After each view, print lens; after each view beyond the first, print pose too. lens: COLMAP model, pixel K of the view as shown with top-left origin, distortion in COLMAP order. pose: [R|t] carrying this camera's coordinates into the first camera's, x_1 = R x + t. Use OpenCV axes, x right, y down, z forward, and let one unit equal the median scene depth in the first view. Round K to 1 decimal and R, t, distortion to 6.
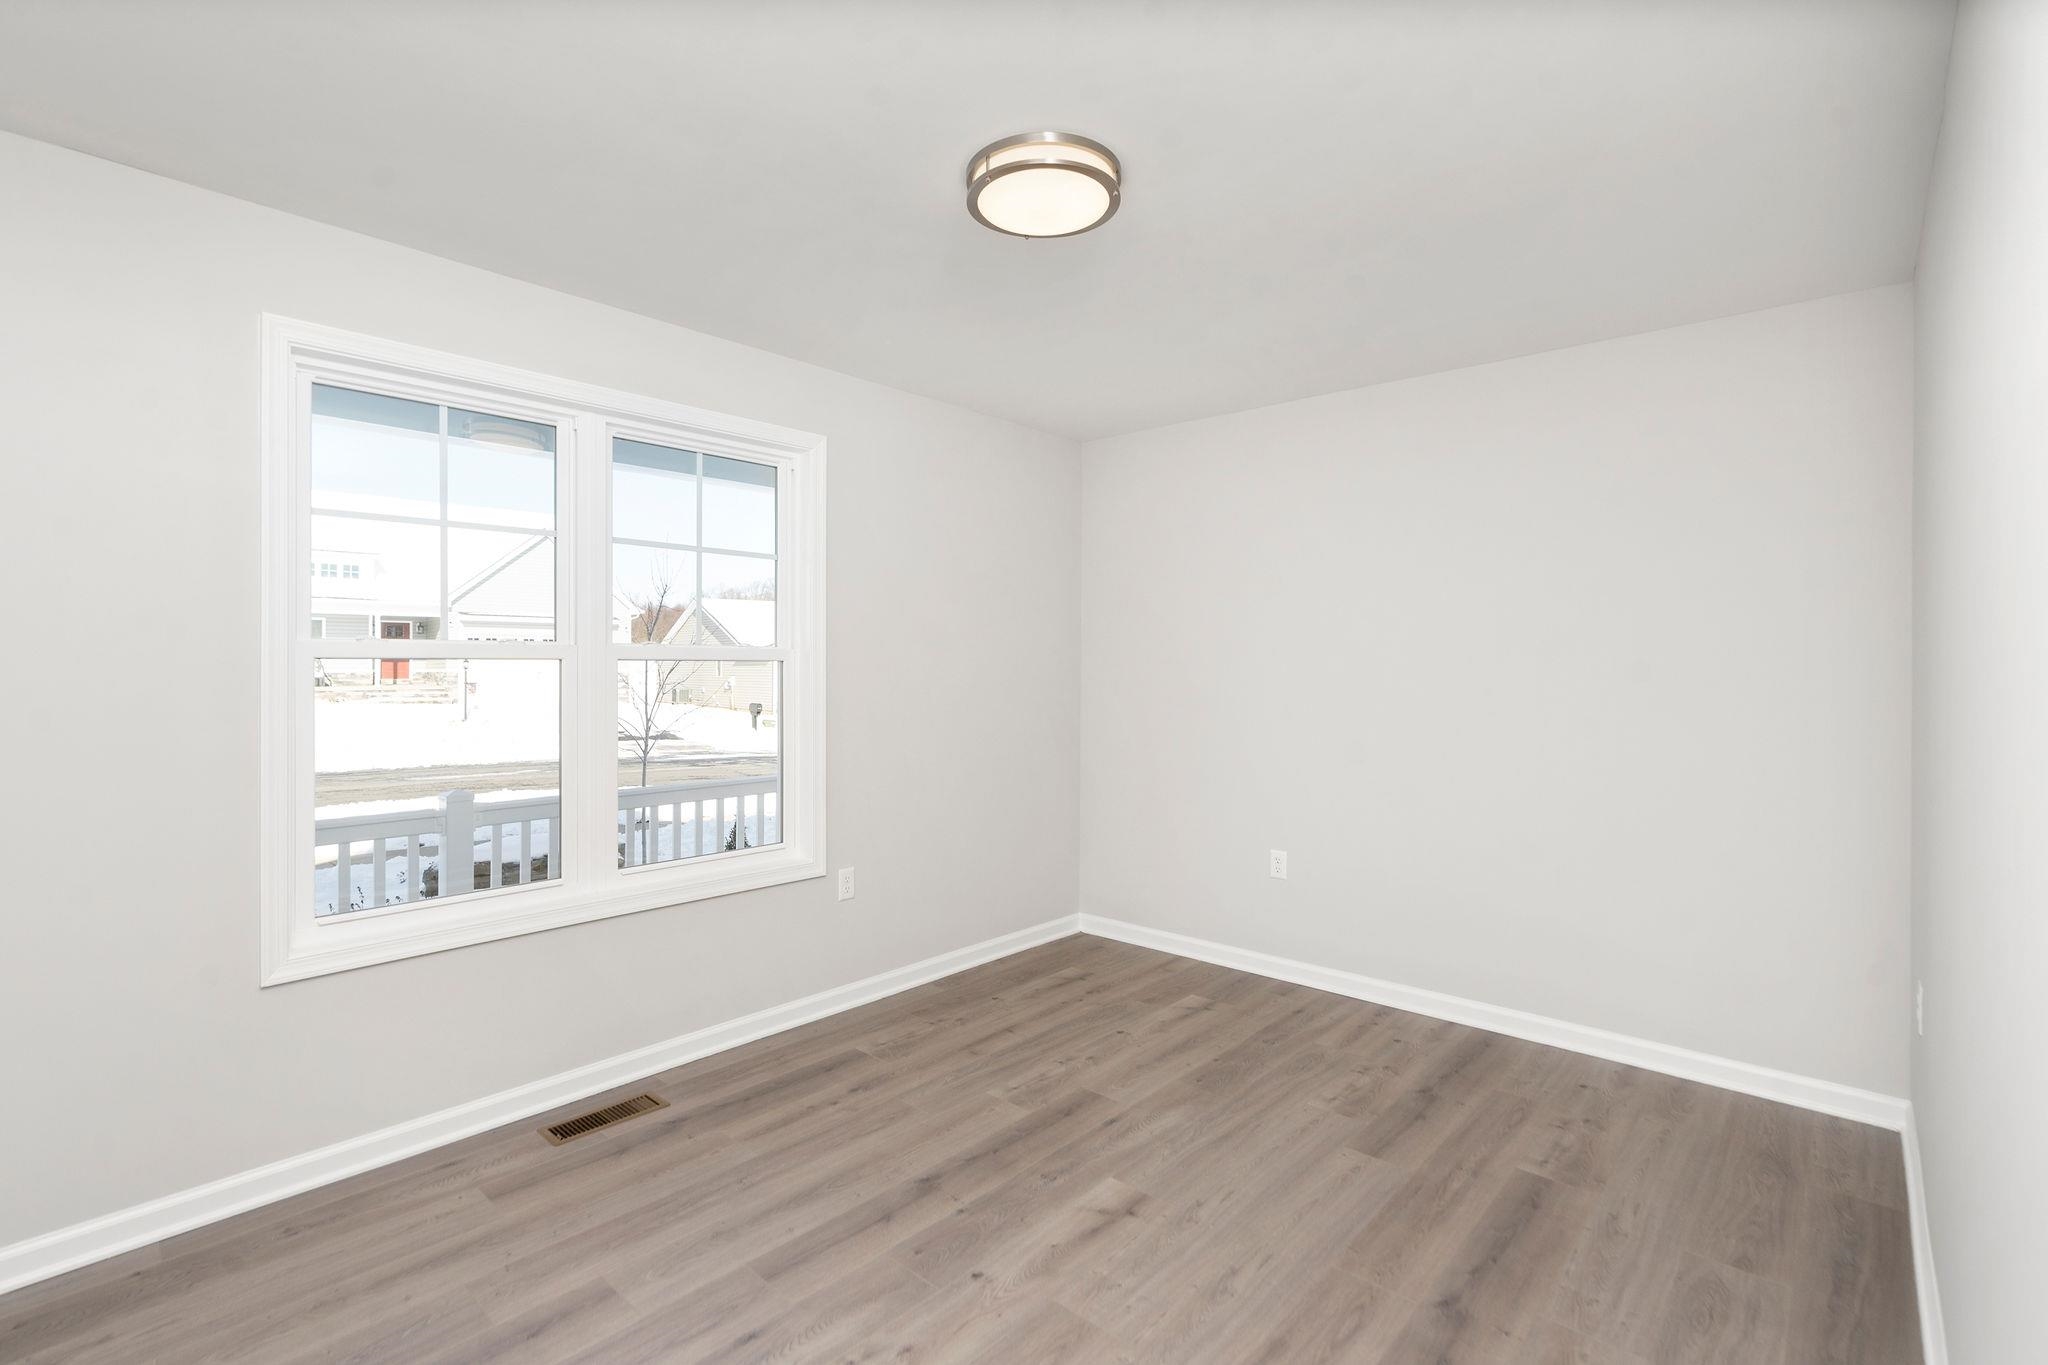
lens RADIAL K [[928.7, 0, 1002.4], [0, 928.7, 696.3], [0, 0, 1]] dist [-0.006493, 0.003732]
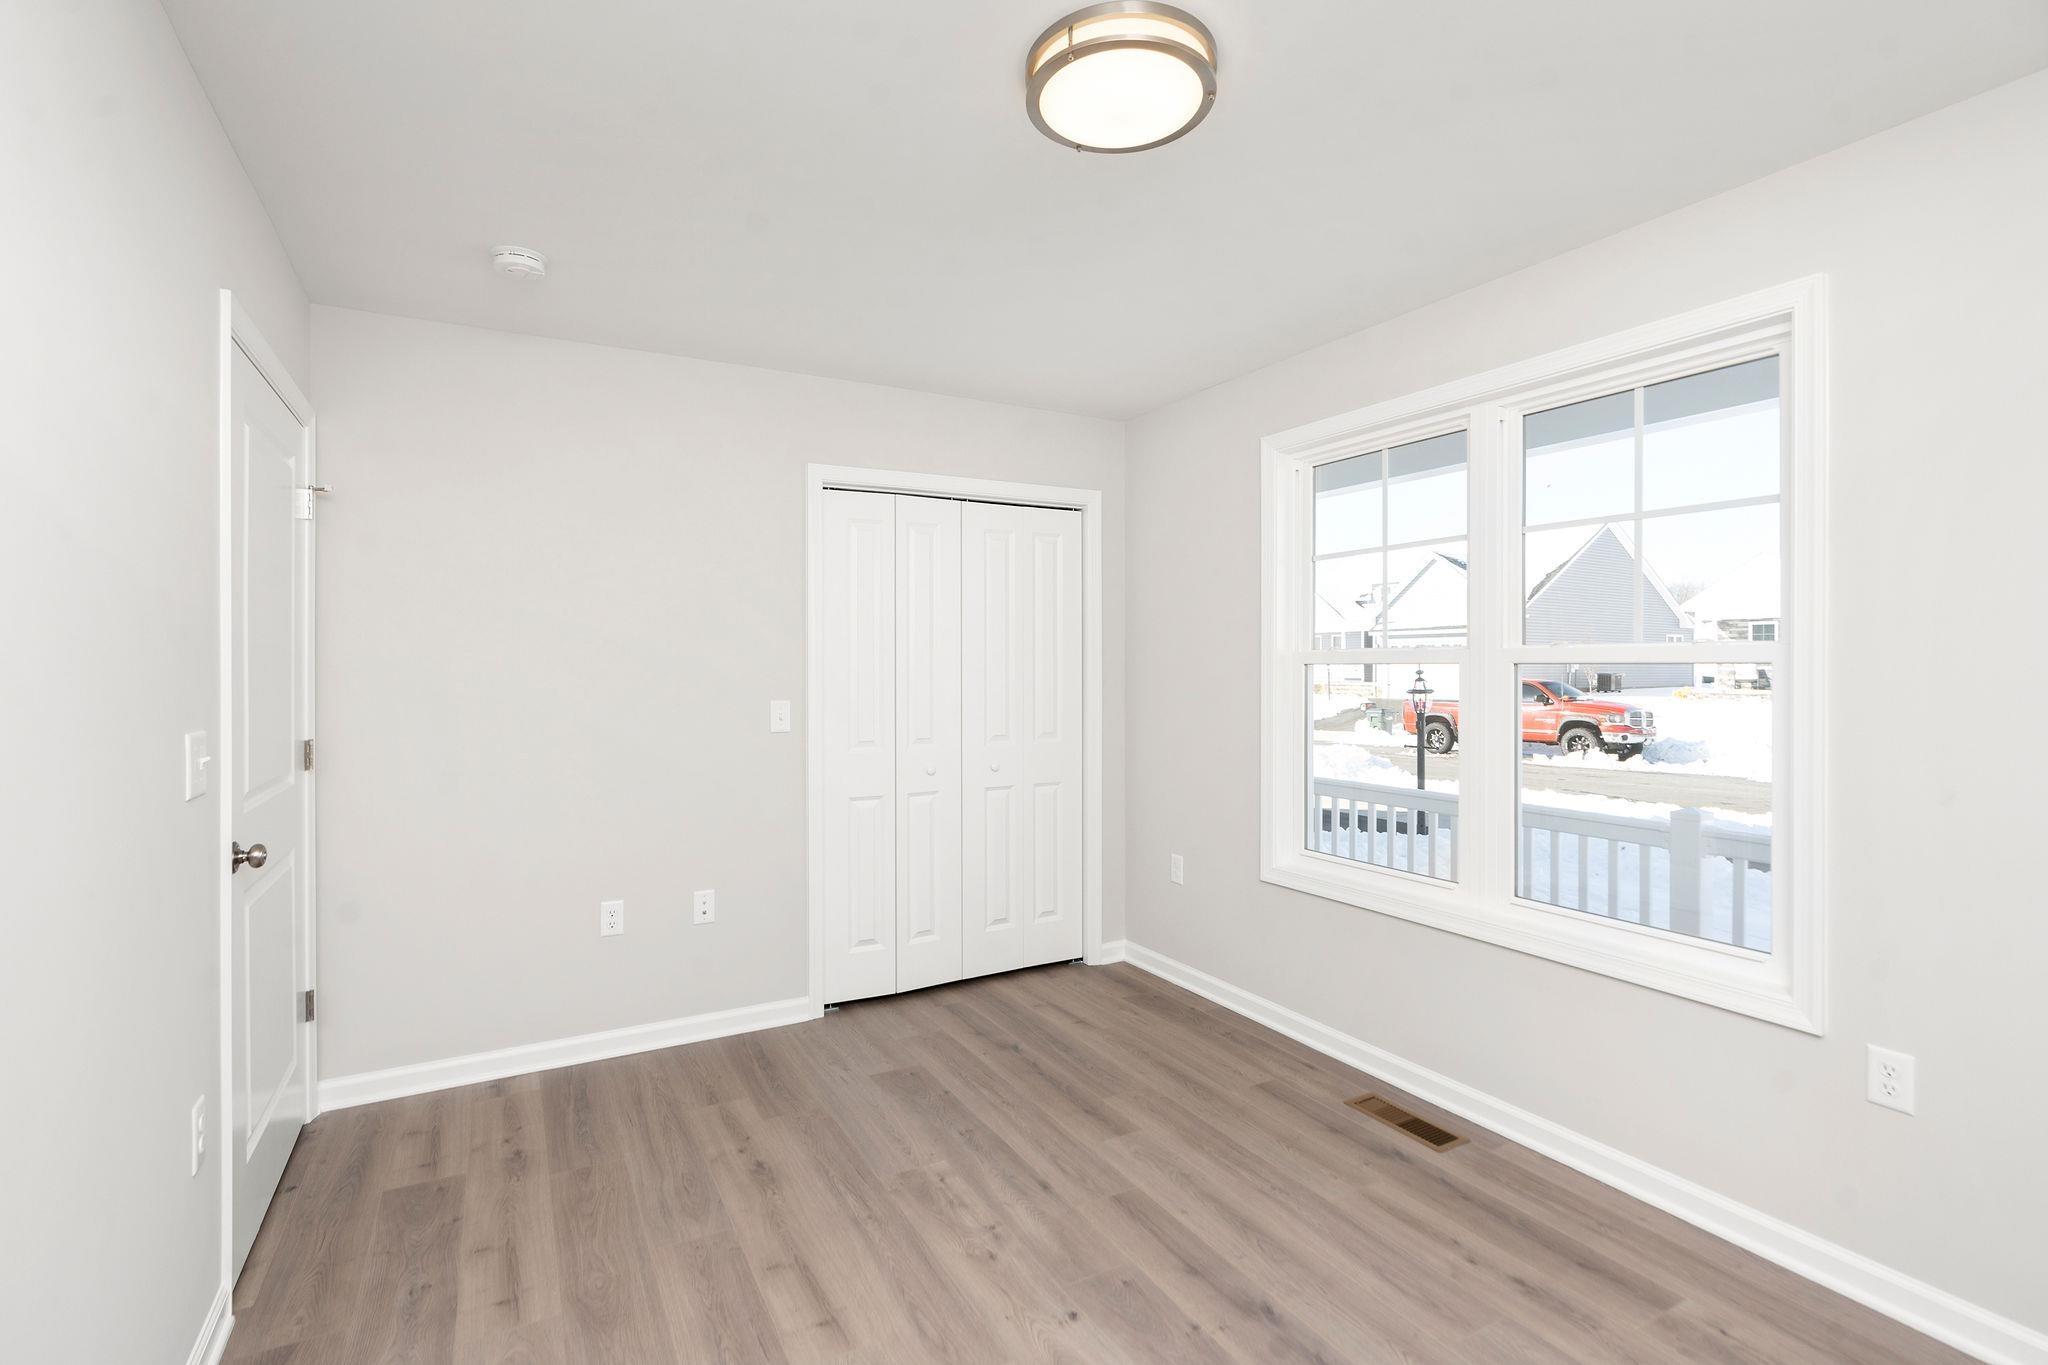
lens RADIAL K [[928.7, 0, 1008.7], [0, 928.7, 662.9], [0, 0, 1]] dist [-0.006493, 0.003732]
pose [[-0.309441, 0.001274, -0.950918, 0.690358], [-0.023937, 0.999672, 0.009128, -0.043261], [0.950617, 0.025587, -0.309309, 0.929959]]
